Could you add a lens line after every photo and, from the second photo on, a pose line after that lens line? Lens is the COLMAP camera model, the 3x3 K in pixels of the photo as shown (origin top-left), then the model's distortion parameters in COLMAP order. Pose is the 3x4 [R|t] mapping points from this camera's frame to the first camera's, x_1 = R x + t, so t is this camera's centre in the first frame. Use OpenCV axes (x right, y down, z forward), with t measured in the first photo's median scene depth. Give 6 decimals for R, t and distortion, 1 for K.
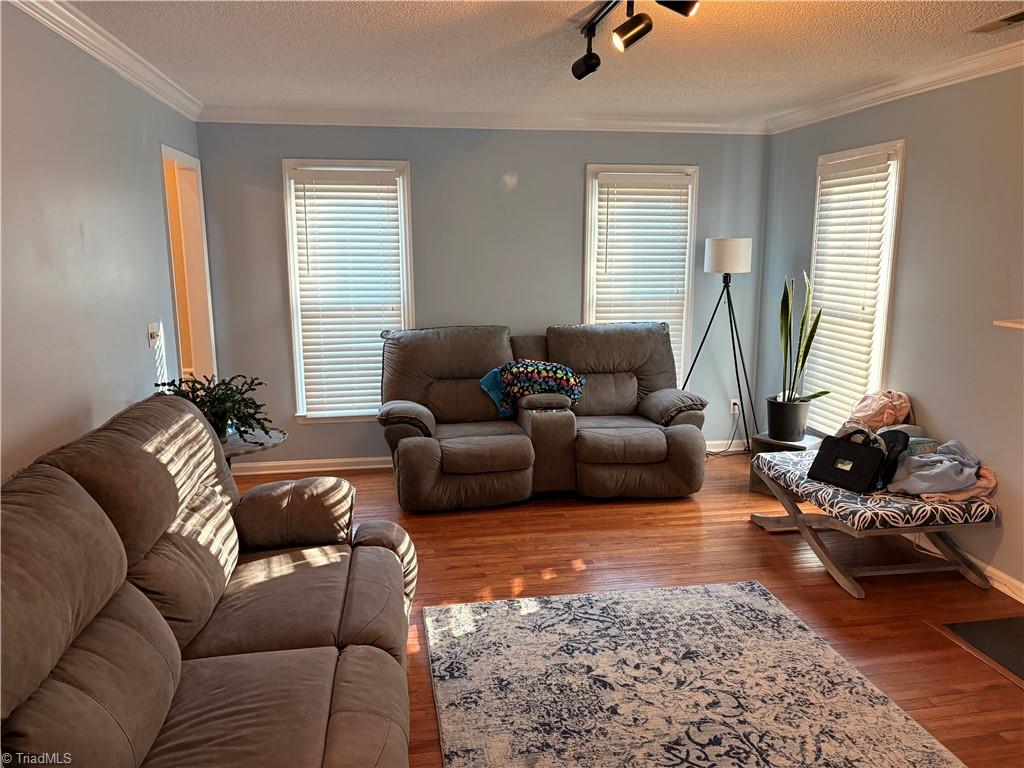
lens RADIAL K [[769.5, 0, 510.0], [0, 769.5, 379.4], [0, 0, 1]] dist [0.037125, -0.043944]
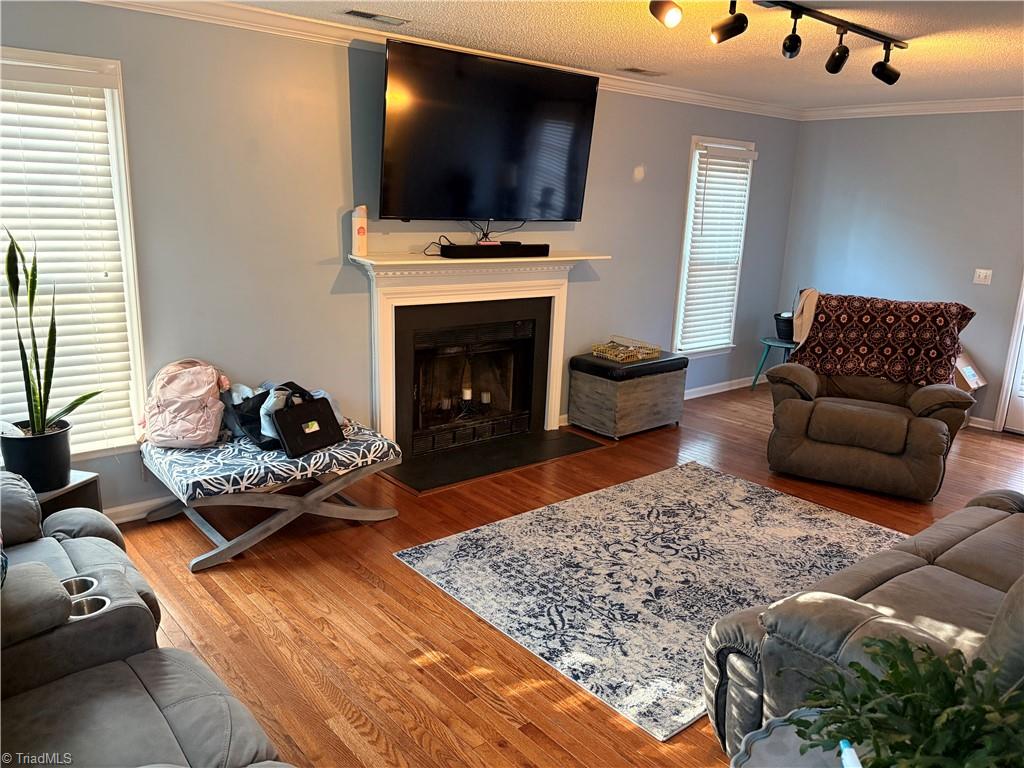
lens RADIAL K [[769.5, 0, 510.2], [0, 769.5, 390.3], [0, 0, 1]] dist [0.037125, -0.043944]
pose [[-0.497066, -0.230478, 0.836543, -0.641831], [0.117555, 0.937304, 0.328088, -0.288185], [-0.859713, 0.261421, -0.438809, 1.541413]]
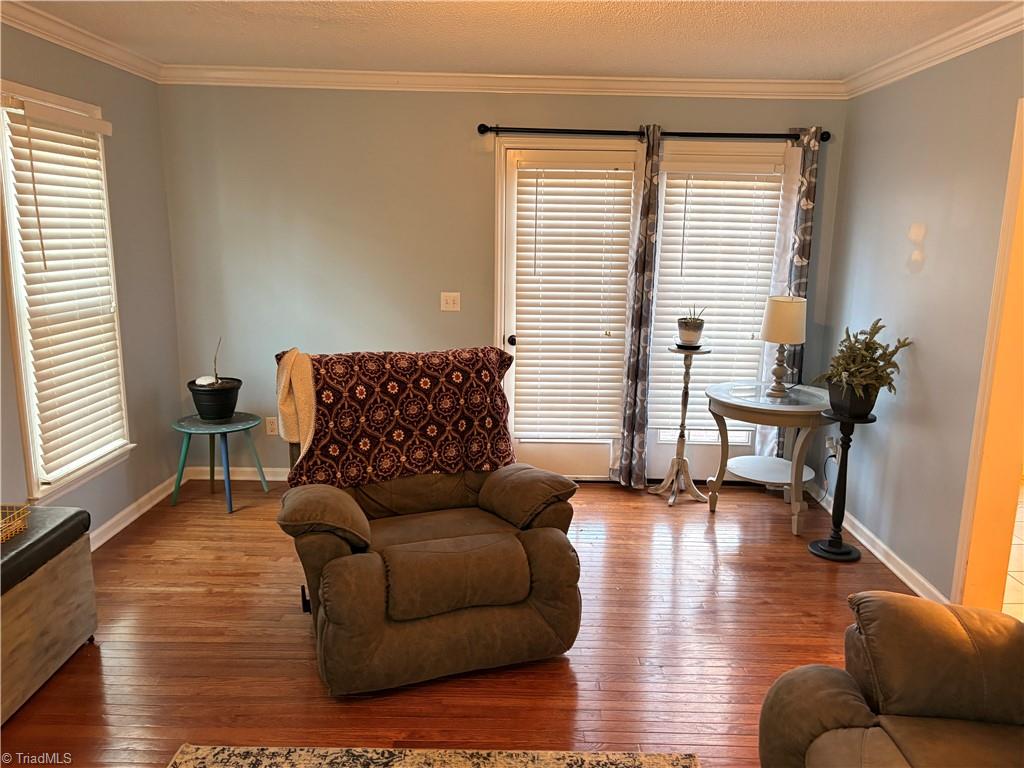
lens RADIAL K [[769.5, 0, 522.7], [0, 769.5, 387.5], [0, 0, 1]] dist [0.037125, -0.043944]
pose [[-0.985687, -0.056312, 0.158905, 0.065829], [0.006286, 0.929634, 0.368430, -0.185521], [-0.168471, 0.364155, -0.915974, 1.050502]]
